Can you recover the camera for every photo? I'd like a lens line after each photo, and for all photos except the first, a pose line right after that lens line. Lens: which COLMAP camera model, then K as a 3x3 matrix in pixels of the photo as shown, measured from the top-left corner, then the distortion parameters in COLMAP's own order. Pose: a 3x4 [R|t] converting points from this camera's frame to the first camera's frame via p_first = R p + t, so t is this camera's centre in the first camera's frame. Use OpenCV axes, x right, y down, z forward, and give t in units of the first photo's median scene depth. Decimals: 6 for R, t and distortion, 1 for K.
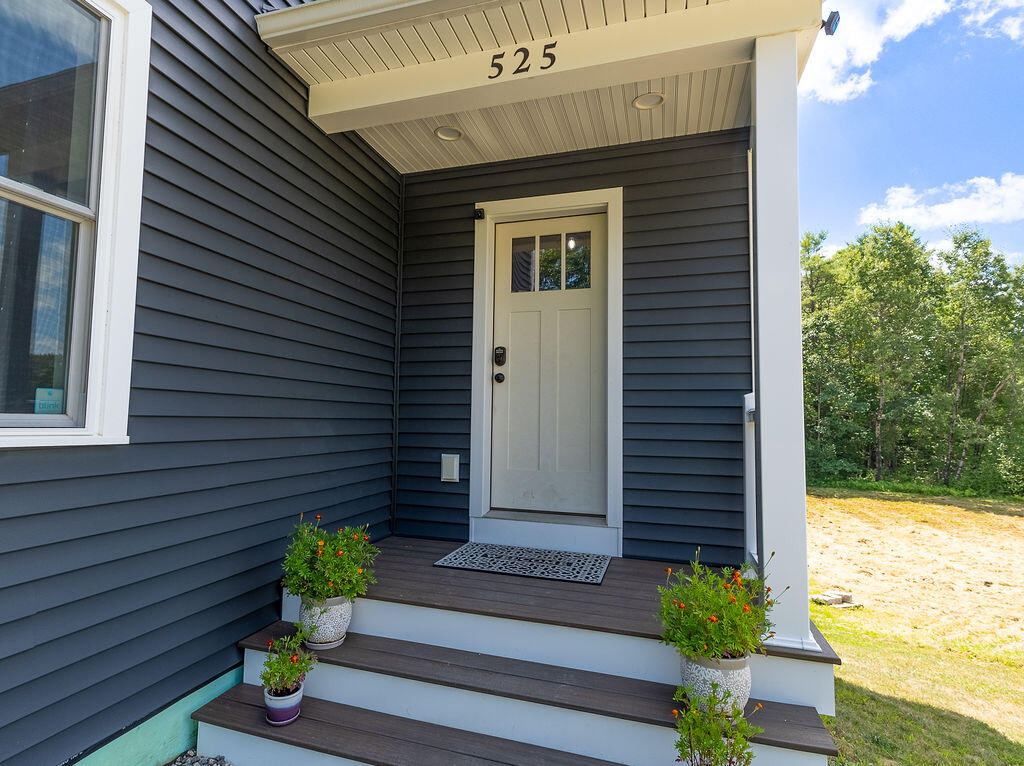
lens RADIAL K [[496.7, 0, 512.0], [0, 496.7, 383.0], [0, 0, 1]] dist [0.001661, 0.000172]
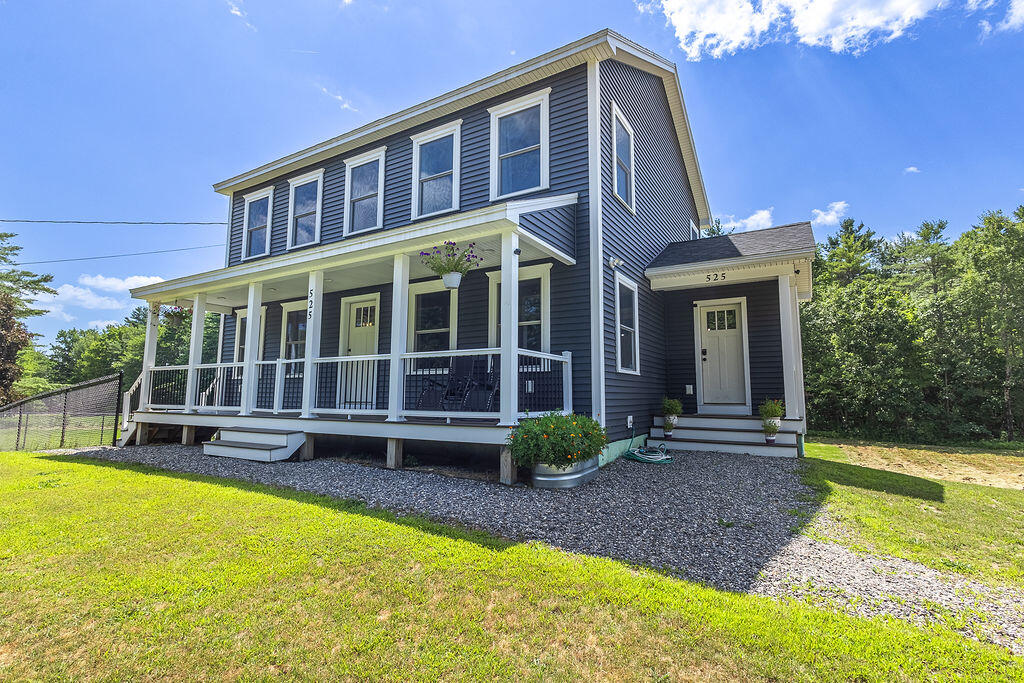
lens RADIAL K [[491.3, 0, 512.0], [0, 491.3, 341.5], [0, 0, 1]] dist [-0.003553, -0.000844]
pose [[0.968489, -0.039743, -0.245866, -0.415828], [0.027269, 0.998172, -0.053935, 0.009778], [0.247560, 0.045531, 0.967802, -2.140610]]
